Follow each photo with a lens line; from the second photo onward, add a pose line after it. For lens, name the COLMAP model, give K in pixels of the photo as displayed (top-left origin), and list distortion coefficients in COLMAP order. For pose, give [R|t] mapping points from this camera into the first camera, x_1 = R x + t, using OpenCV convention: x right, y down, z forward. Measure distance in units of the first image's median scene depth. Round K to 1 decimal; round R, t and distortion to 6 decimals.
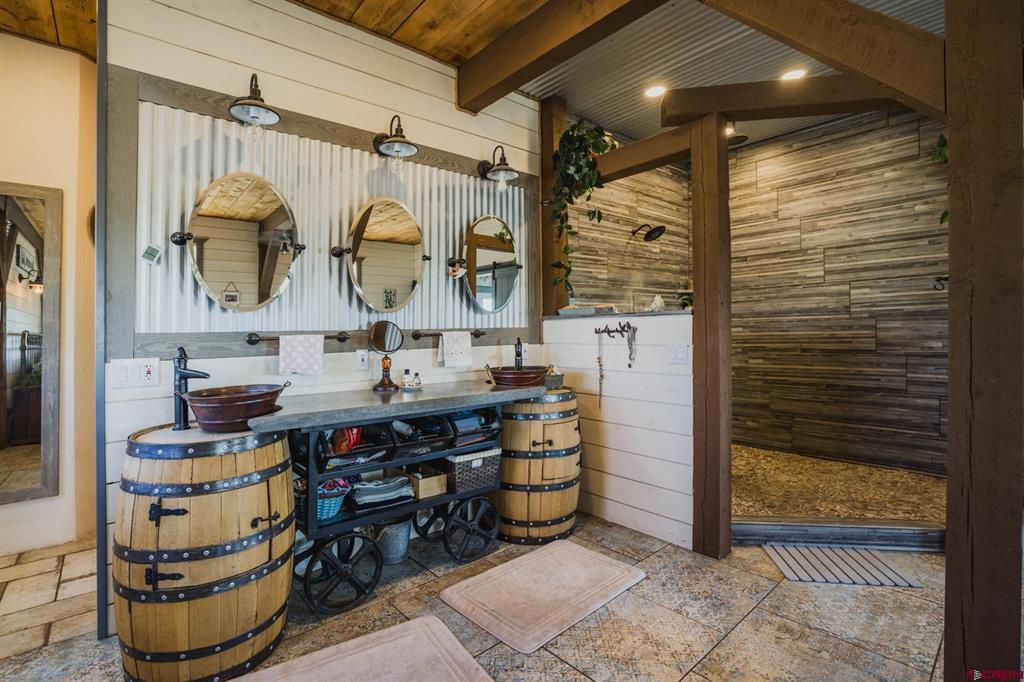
lens RADIAL K [[473.8, 0, 498.0], [0, 473.8, 324.8], [0, 0, 1]] dist [-0.042789, 0.009482]
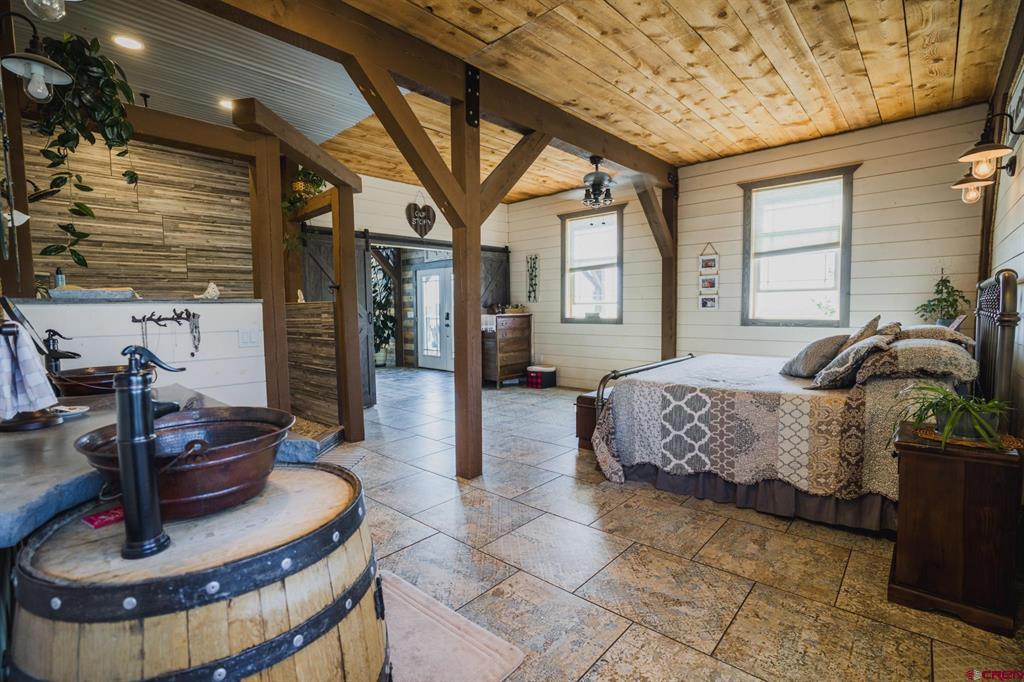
lens RADIAL K [[473.8, 0, 512.0], [0, 473.8, 344.4], [0, 0, 1]] dist [-0.042789, 0.009482]
pose [[-0.139557, -0.053590, 0.988763, -0.736142], [0.004671, 0.998488, 0.054776, 0.016883], [-0.990203, 0.012263, -0.139096, 0.488533]]
